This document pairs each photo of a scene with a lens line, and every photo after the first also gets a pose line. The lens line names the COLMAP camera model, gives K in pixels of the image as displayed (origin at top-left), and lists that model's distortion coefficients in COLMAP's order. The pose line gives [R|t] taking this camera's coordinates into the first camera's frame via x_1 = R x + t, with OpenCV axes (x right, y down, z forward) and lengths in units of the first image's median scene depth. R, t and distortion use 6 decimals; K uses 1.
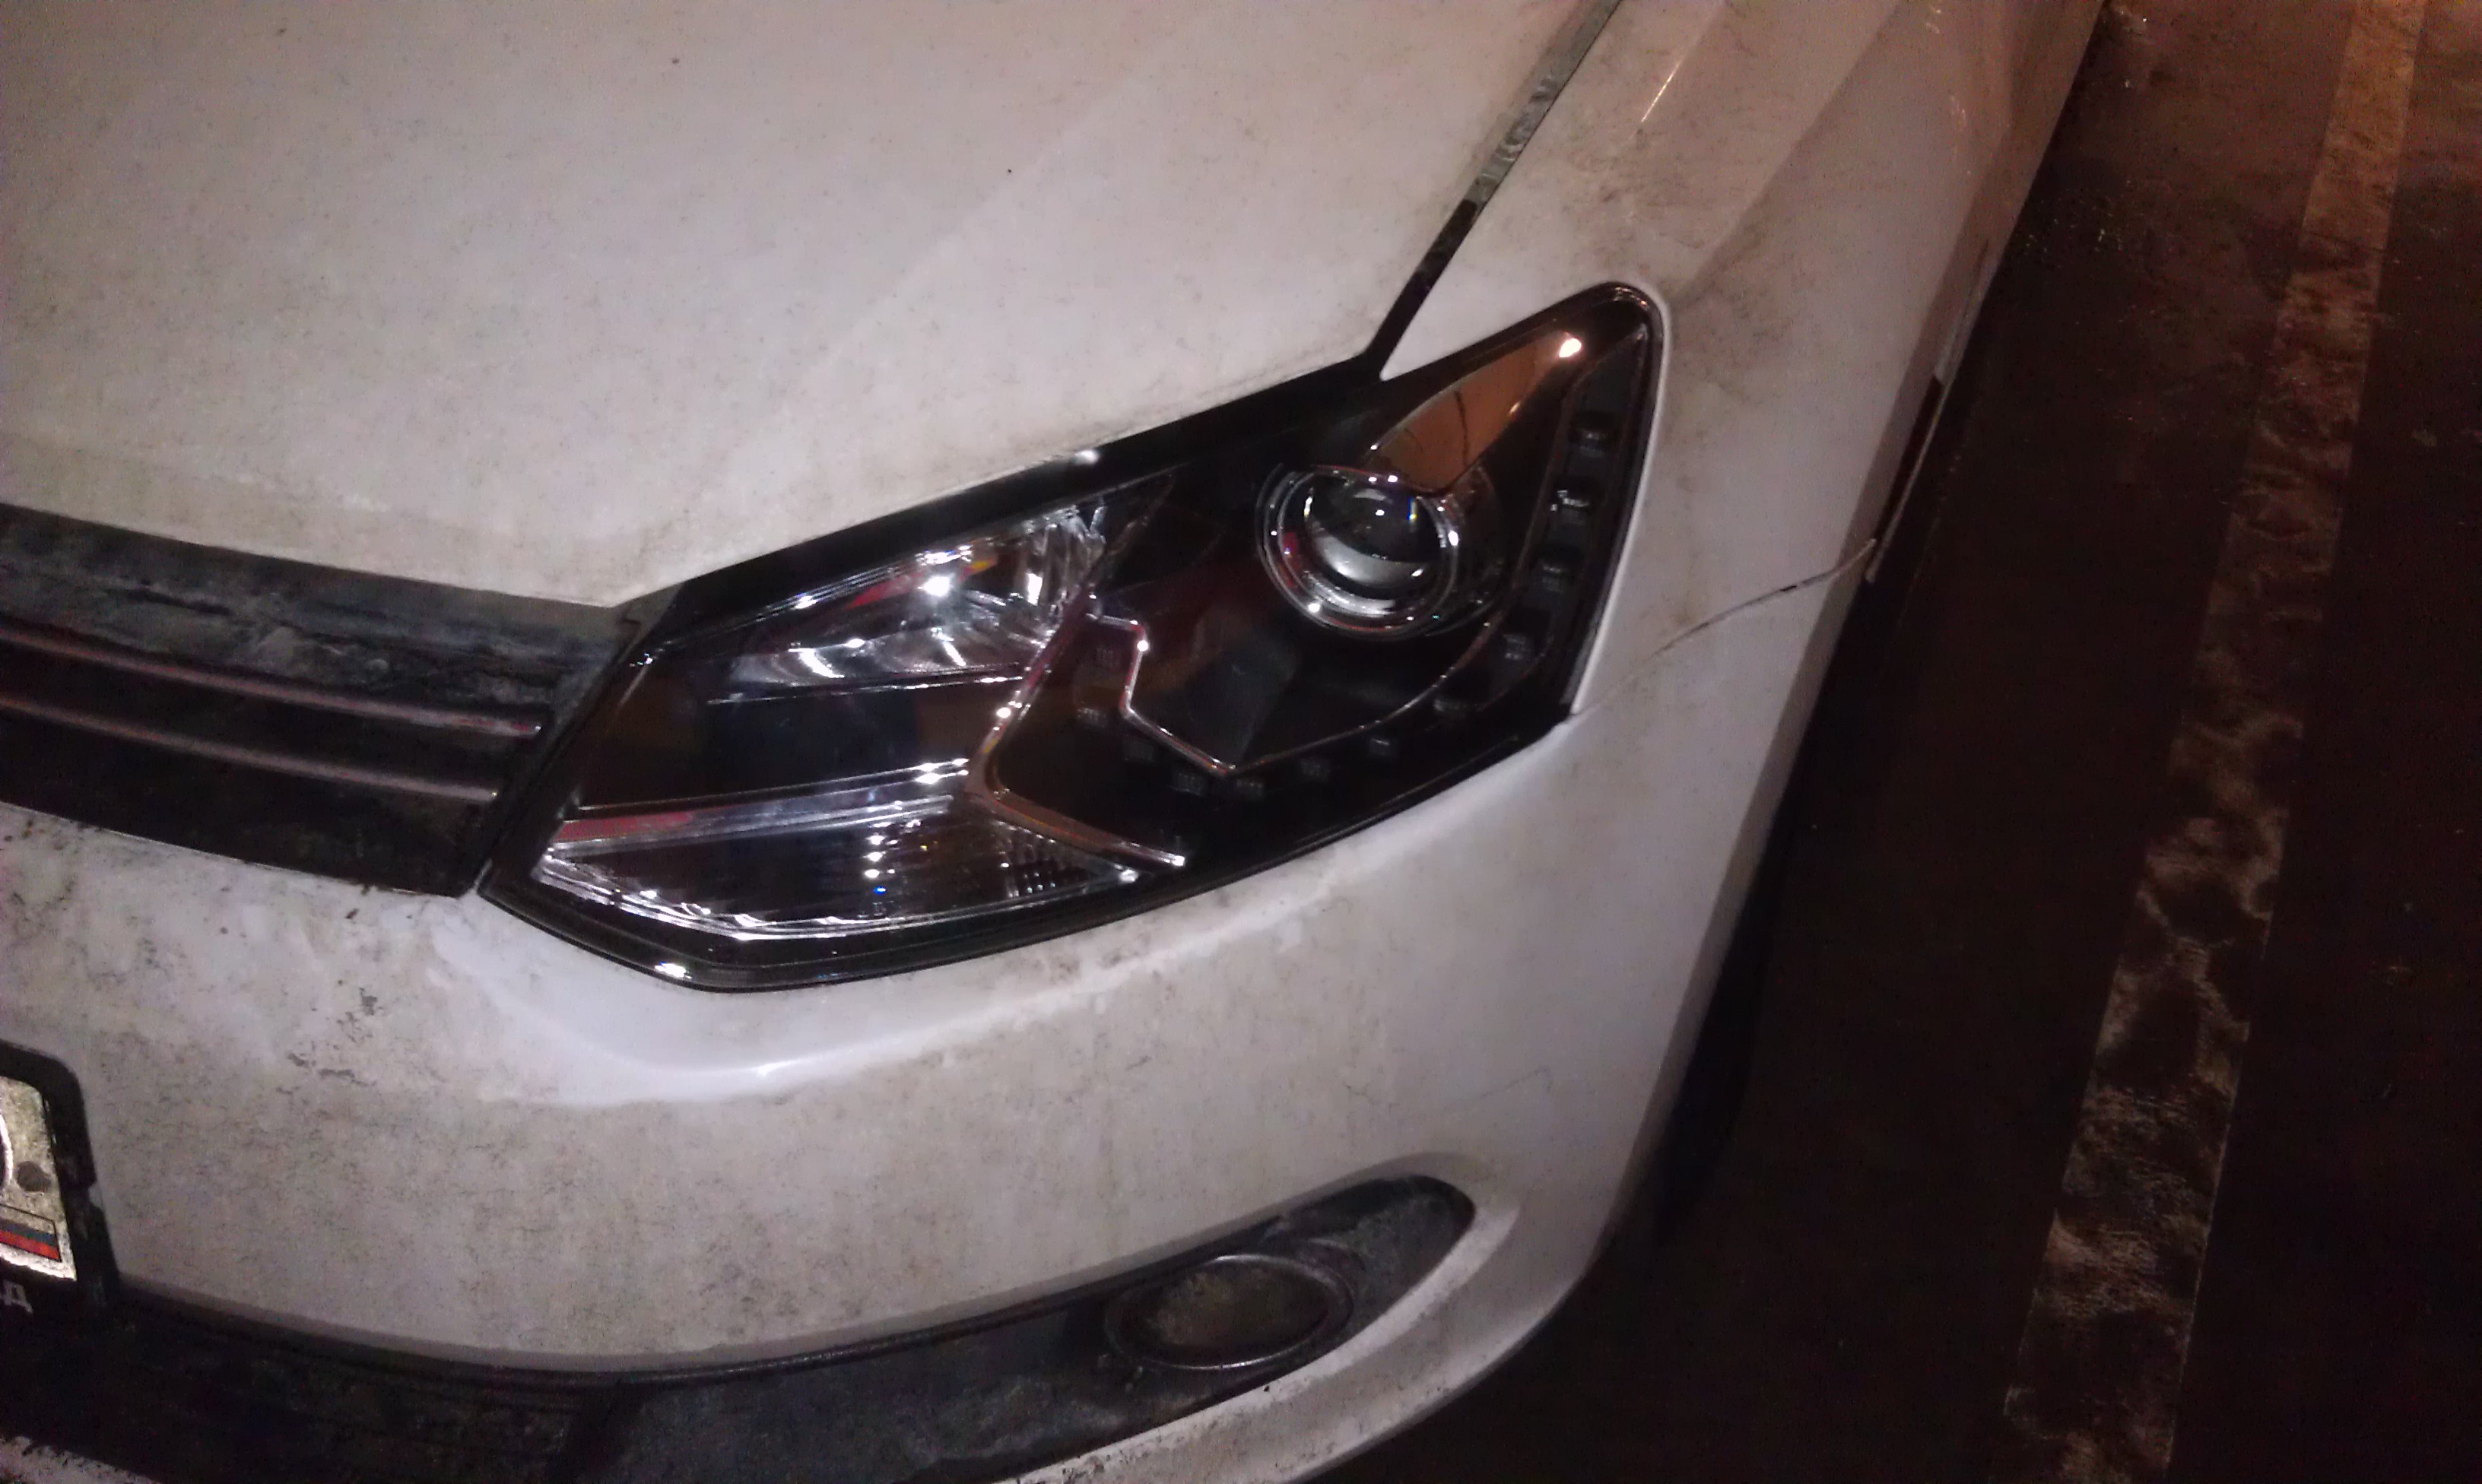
lens RADIAL K [[2599.4, 0, 1241.3], [0, 2599.4, 586.6], [0, 0, 1]] dist [0.102783, -0.392996]
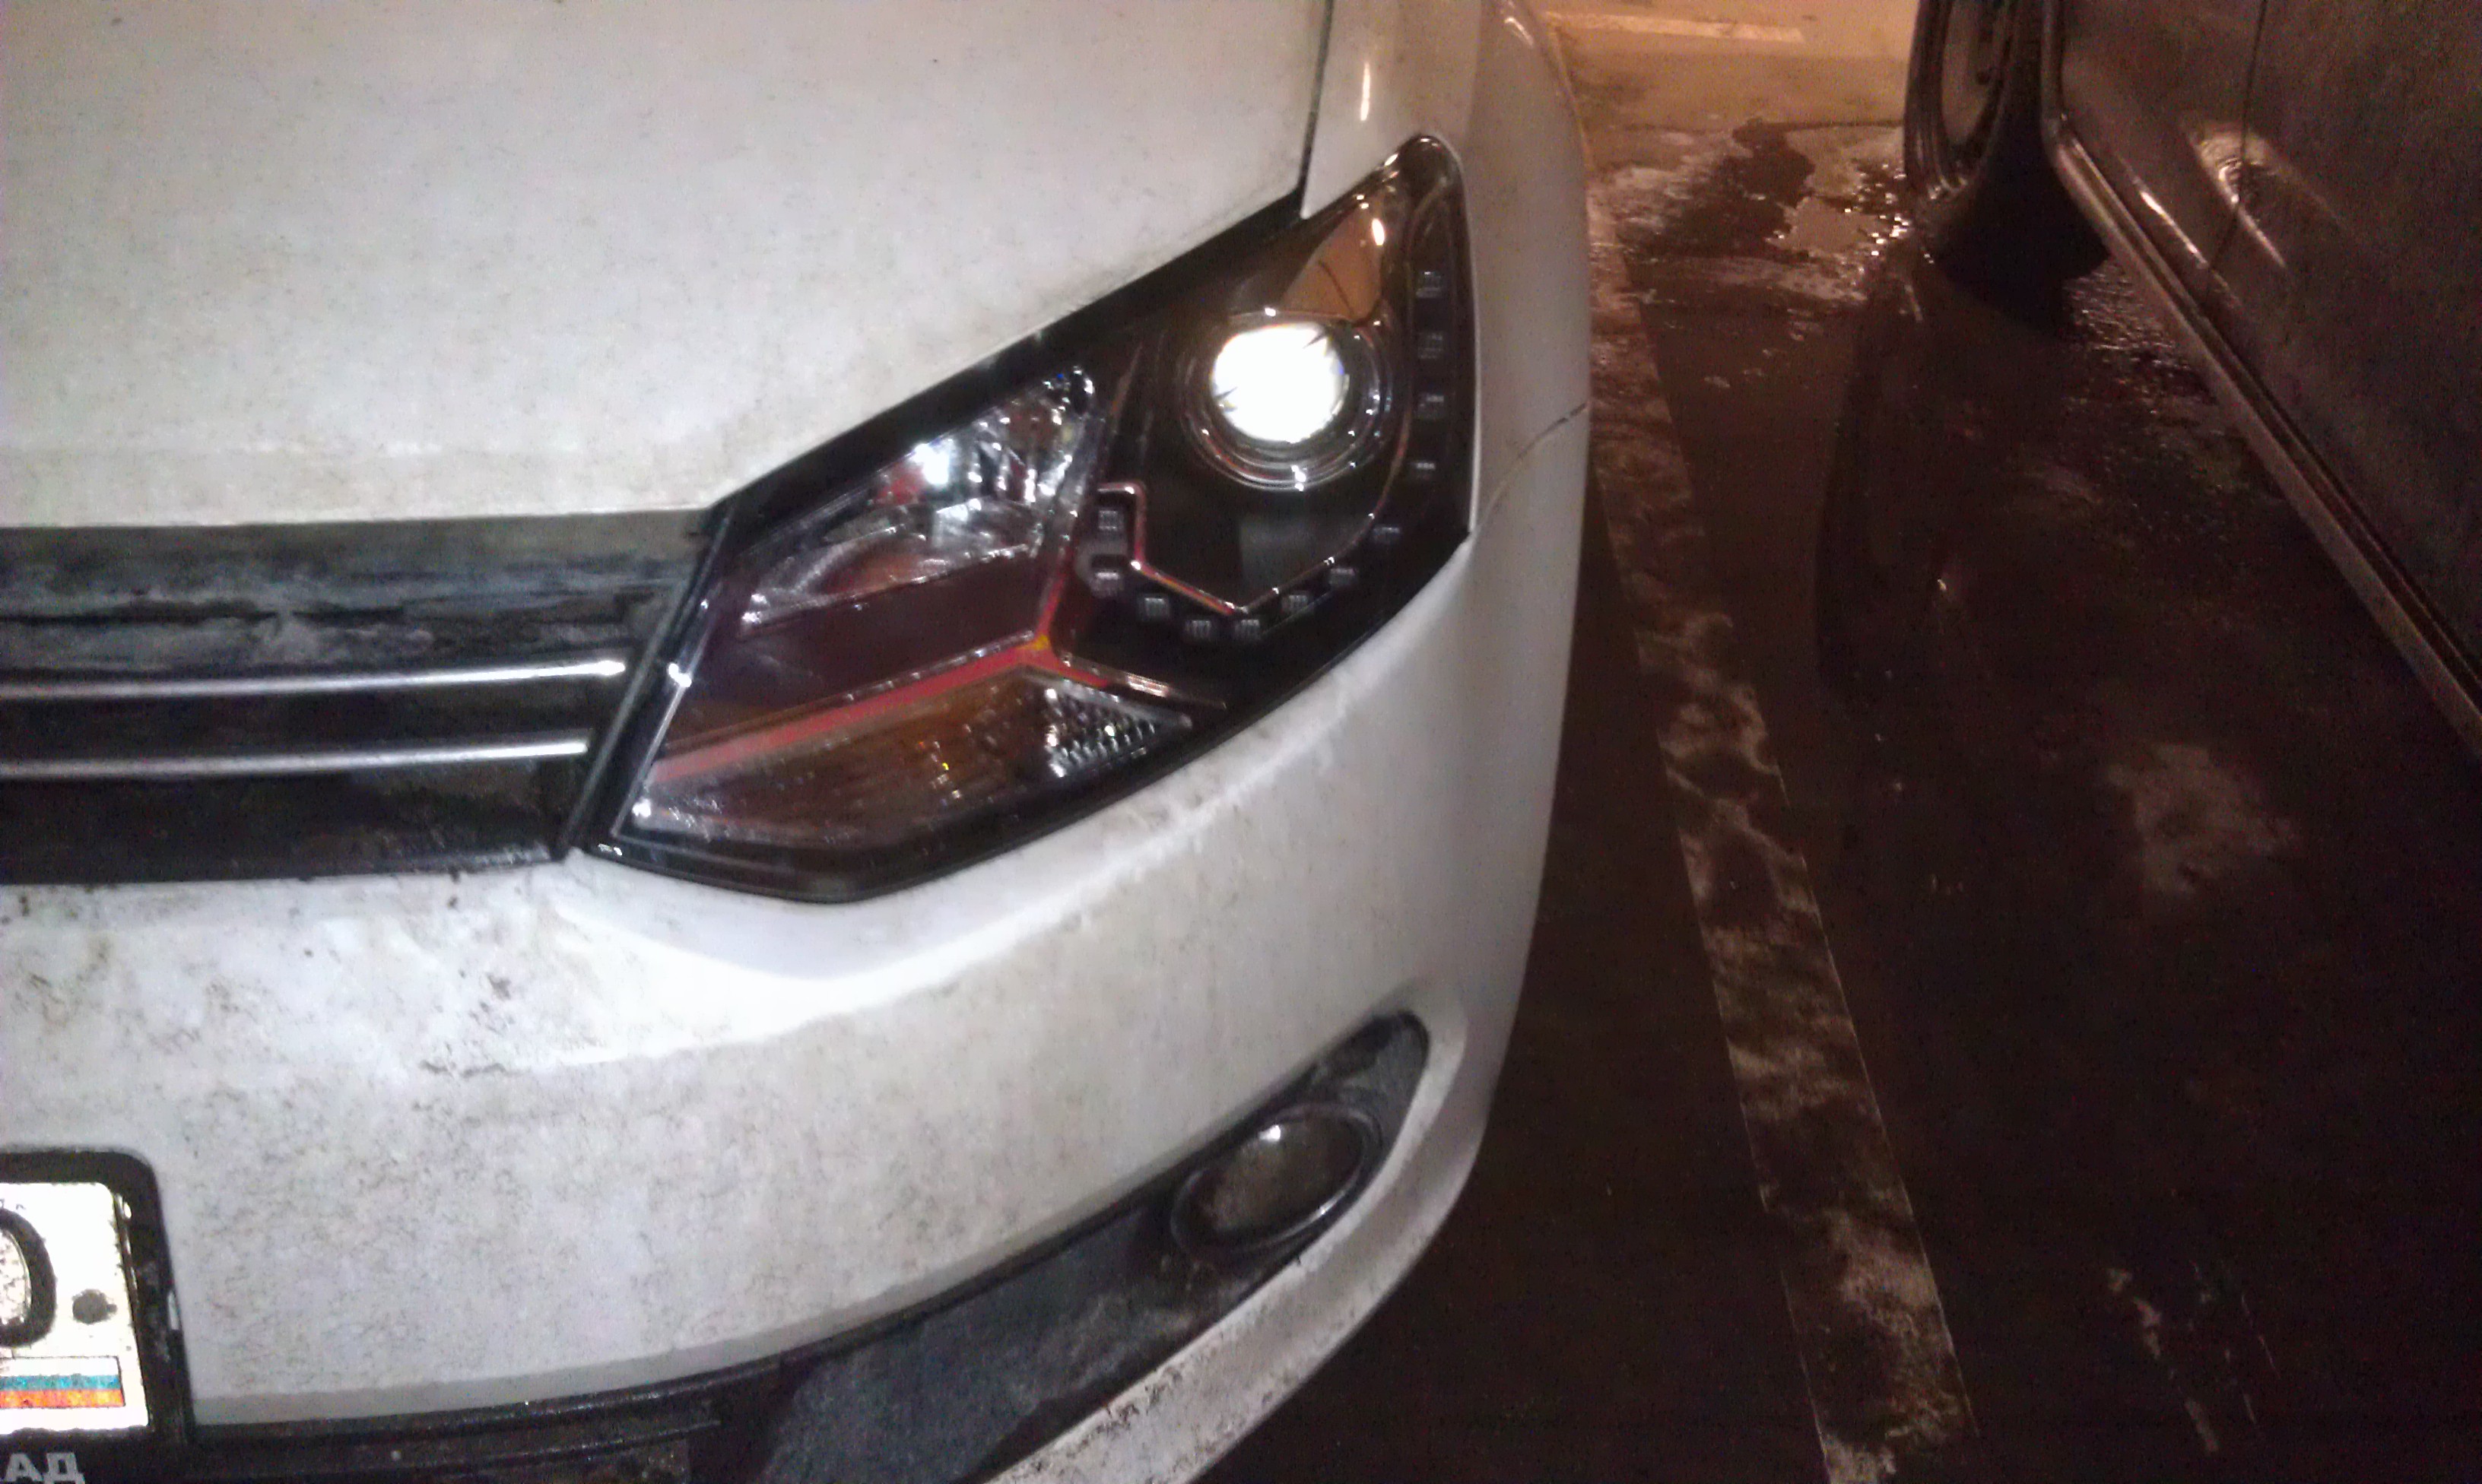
lens RADIAL K [[2599.4, 0, 1241.3], [0, 2599.4, 586.6], [0, 0, 1]] dist [0.102783, -0.392996]
pose [[0.922916, -0.180431, 0.340105, -0.361184], [0.209983, 0.976329, -0.051856, 0.117630], [-0.322698, 0.119275, 0.938957, 0.034660]]
